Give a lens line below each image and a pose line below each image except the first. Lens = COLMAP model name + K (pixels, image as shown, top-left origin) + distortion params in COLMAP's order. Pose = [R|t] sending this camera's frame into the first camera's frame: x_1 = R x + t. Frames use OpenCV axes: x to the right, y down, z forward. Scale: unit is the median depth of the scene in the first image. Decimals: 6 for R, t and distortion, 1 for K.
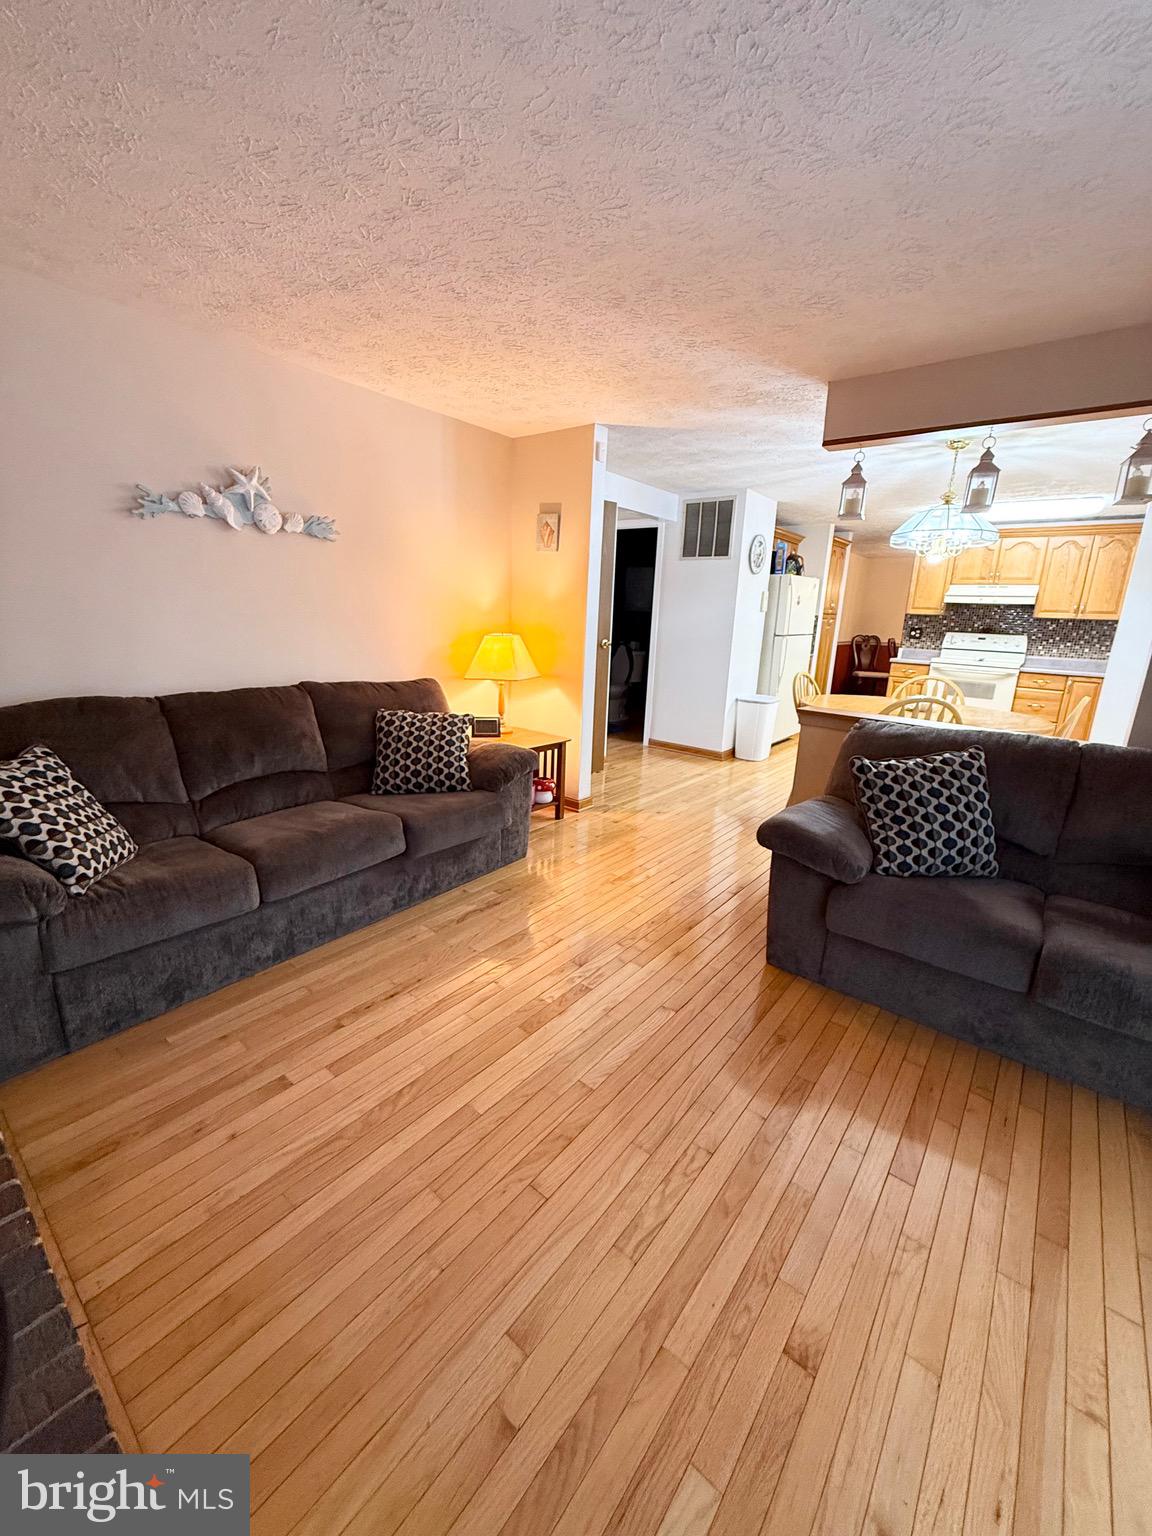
lens RADIAL K [[615.5, 0, 573.9], [0, 615.5, 767.4], [0, 0, 1]] dist [-0.002227, -0.000017]
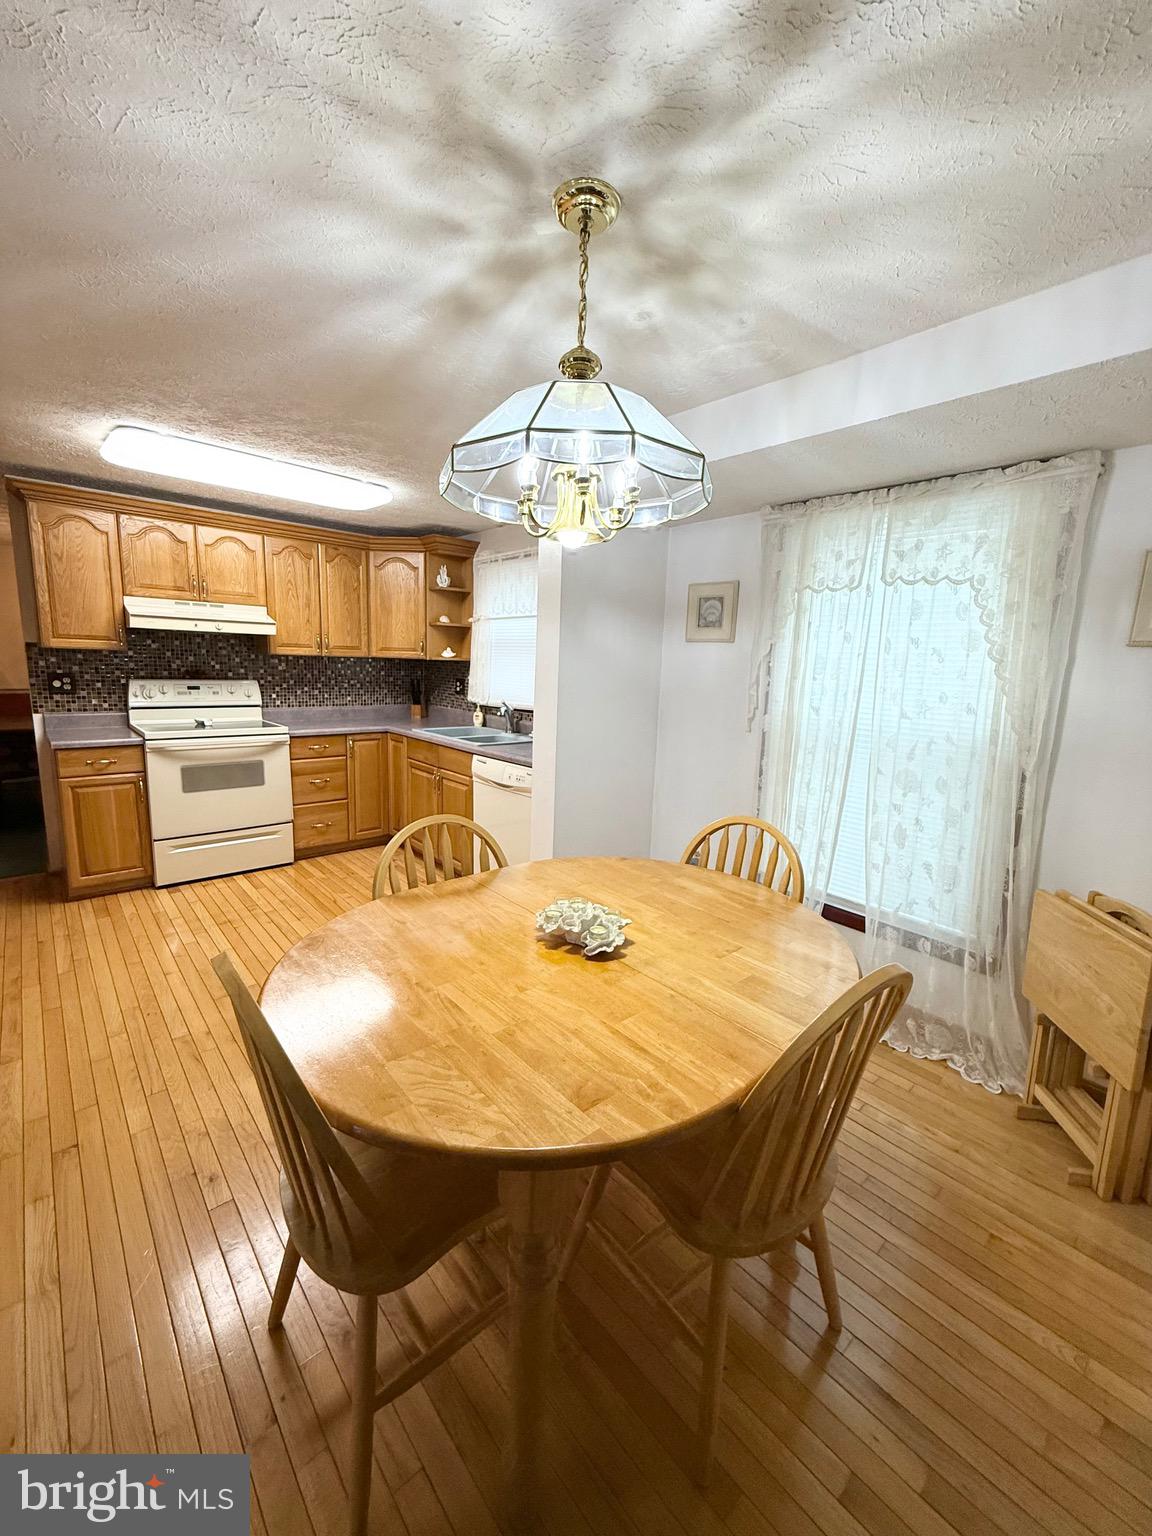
lens RADIAL K [[615.5, 0, 581.0], [0, 615.5, 765.5], [0, 0, 1]] dist [-0.002227, -0.000017]
pose [[0.167489, -0.185347, 0.968294, 0.126200], [0.222631, 0.963909, 0.145998, -0.144322], [-0.960408, 0.191119, 0.202708, 0.541782]]
